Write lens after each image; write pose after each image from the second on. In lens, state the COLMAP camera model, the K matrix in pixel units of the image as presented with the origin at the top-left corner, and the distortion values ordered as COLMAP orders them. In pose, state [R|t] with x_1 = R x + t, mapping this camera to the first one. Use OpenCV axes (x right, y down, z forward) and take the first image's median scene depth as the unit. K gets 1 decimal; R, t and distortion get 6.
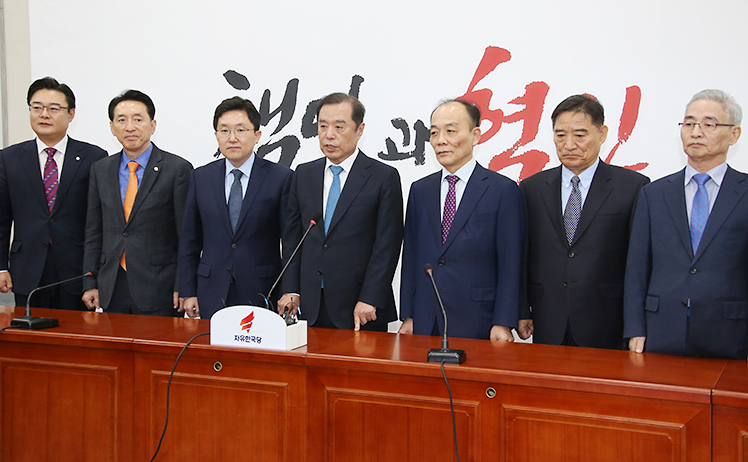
lens RADIAL K [[1076.7, 0, 364.2], [0, 1076.7, 208.1], [0, 0, 1]] dist [0.170927, 0.000000]
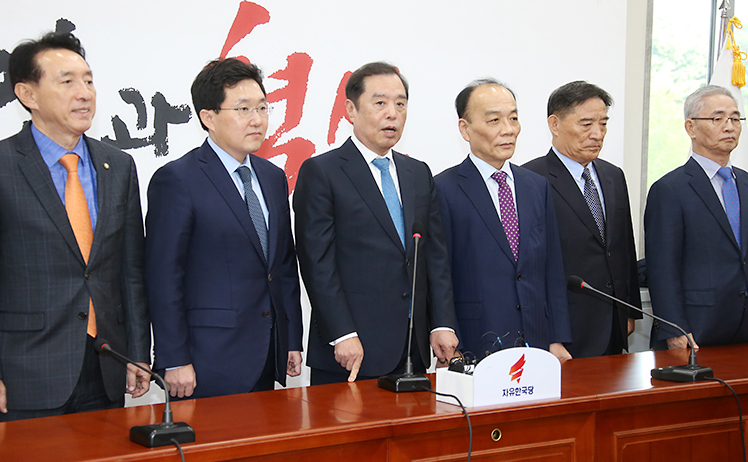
lens RADIAL K [[1490.7, 0, 376.3], [0, 1490.7, 184.2], [0, 0, 1]] dist [0.407897, 0.000000]
pose [[0.505405, -0.018536, 0.862683, -0.761602], [0.030139, 0.999538, 0.003820, -0.021876], [-0.862356, 0.024070, 0.505730, 0.394185]]
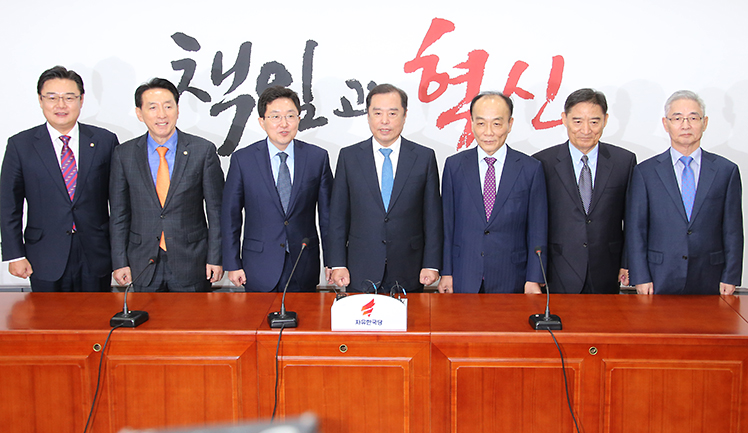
lens RADIAL K [[990.1, 0, 384.3], [0, 990.1, 162.7], [0, 0, 1]] dist [0.047149, 0.000000]
pose [[0.931375, -0.064605, 0.358283, -0.326989], [0.026558, 0.993564, 0.110118, -0.115330], [-0.363091, -0.093046, 0.927096, 0.028851]]
